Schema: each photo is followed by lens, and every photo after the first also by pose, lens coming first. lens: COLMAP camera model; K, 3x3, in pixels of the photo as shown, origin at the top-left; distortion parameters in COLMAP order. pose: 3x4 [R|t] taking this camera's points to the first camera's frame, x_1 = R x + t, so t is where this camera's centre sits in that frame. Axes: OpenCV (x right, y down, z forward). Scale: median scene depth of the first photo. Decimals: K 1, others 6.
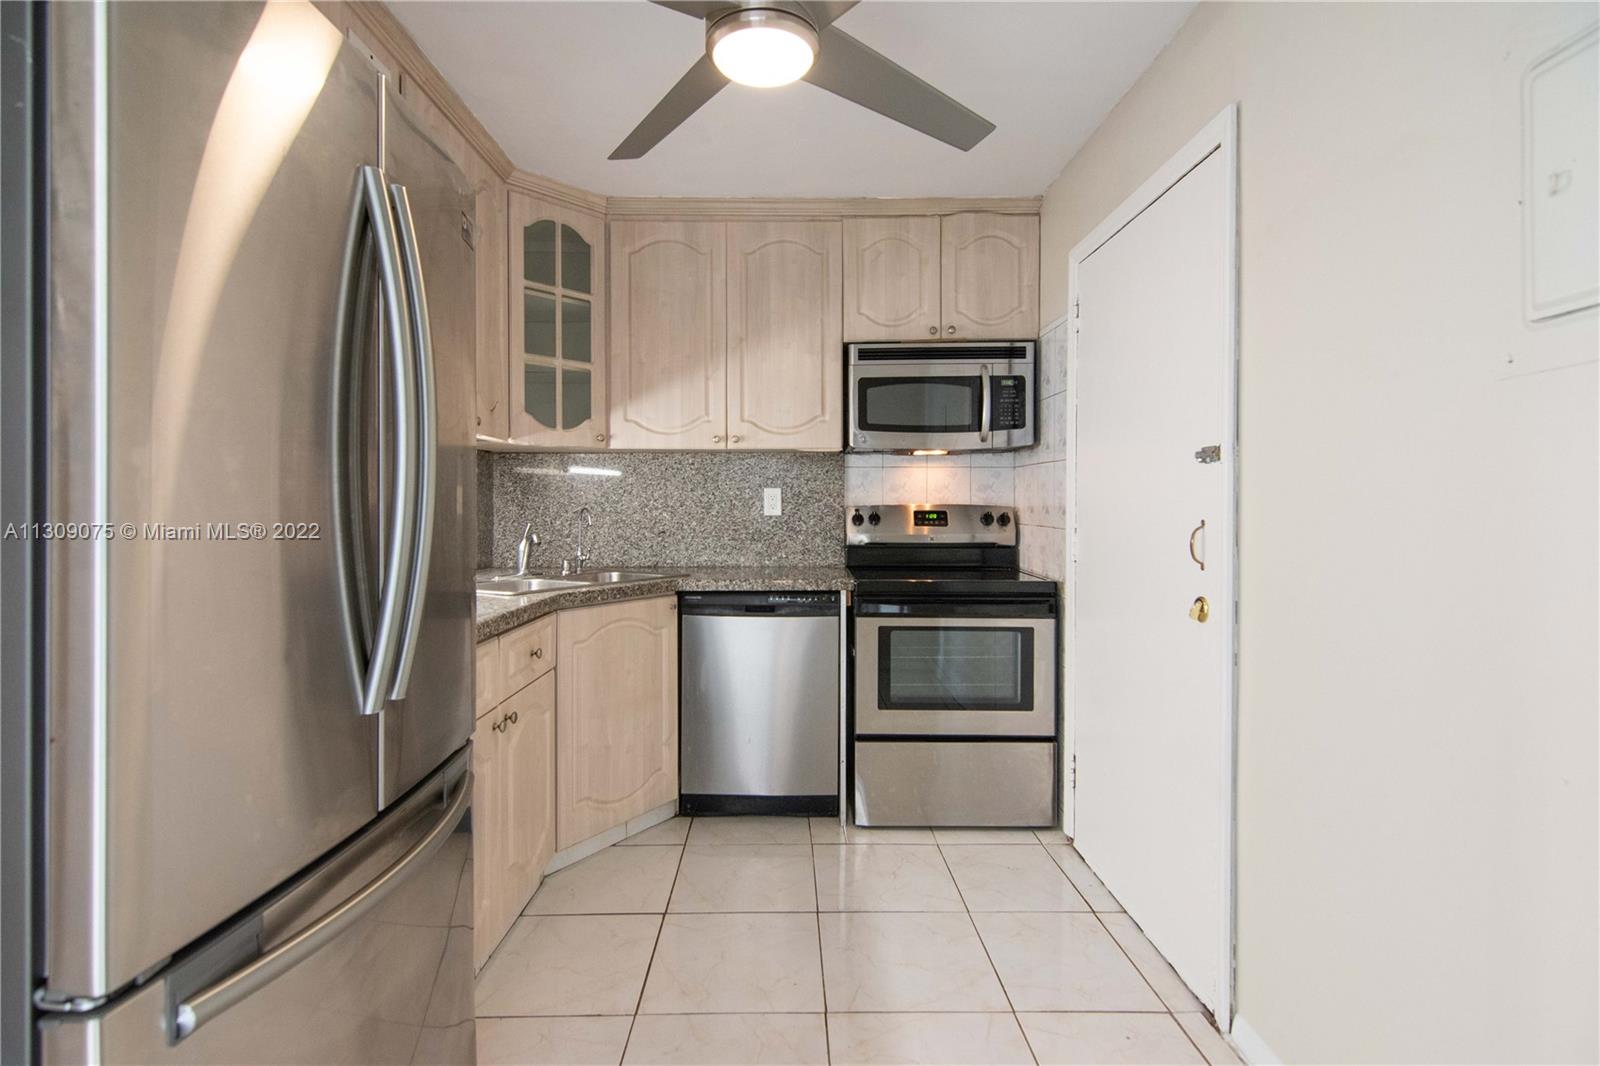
lens RADIAL K [[811.1, 0, 800.4], [0, 811.1, 508.8], [0, 0, 1]] dist [0.025235, -0.000264]
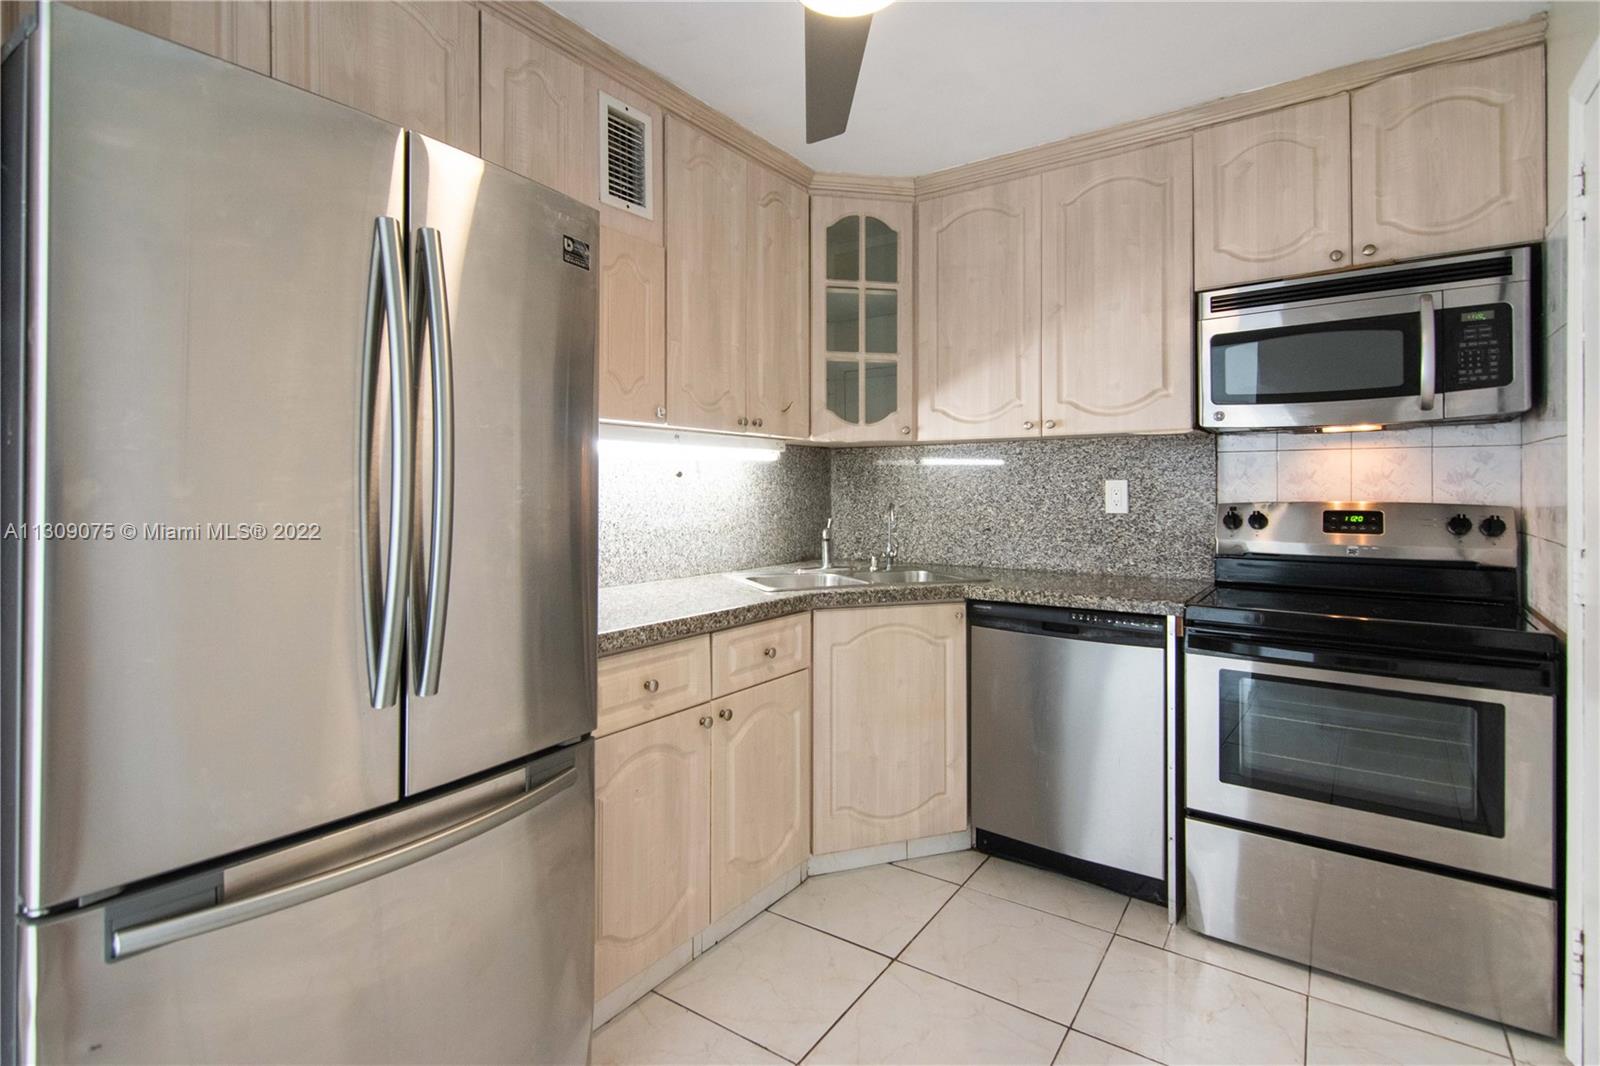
lens RADIAL K [[789.2, 0, 760.1], [0, 789.2, 486.1], [0, 0, 1]] dist [0.017907, -0.010807]
pose [[0.798703, -0.002501, -0.601720, 0.178604], [-0.002350, 0.999971, -0.007275, -0.014270], [0.601720, 0.007225, 0.798674, 0.153653]]
